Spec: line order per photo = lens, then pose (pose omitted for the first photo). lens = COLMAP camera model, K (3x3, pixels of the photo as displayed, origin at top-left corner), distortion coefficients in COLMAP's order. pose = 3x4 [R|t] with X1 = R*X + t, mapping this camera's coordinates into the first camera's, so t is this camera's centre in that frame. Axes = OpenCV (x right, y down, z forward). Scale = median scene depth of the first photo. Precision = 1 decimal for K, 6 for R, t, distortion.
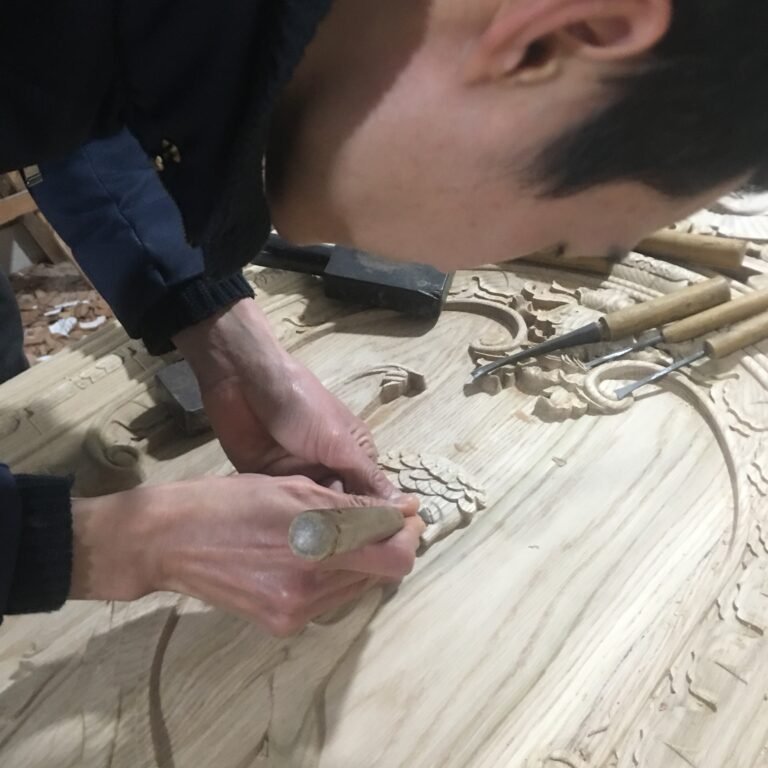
lens RADIAL K [[862.4, 0, 411.2], [0, 862.4, 361.6], [0, 0, 1]] dist [0.075072, -0.134595]
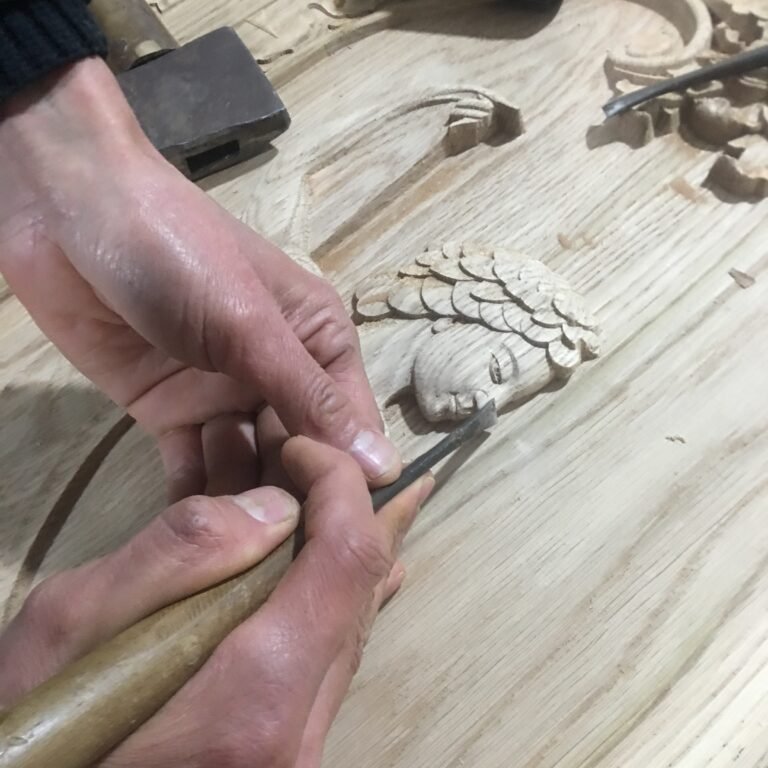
lens RADIAL K [[862.4, 0, 411.2], [0, 862.4, 361.6], [0, 0, 1]] dist [0.075072, -0.134595]
pose [[0.985728, 0.076515, -0.149952, 0.044449], [-0.025087, 0.947559, 0.318593, -0.007645], [0.166465, -0.310285, 0.935956, 0.387370]]
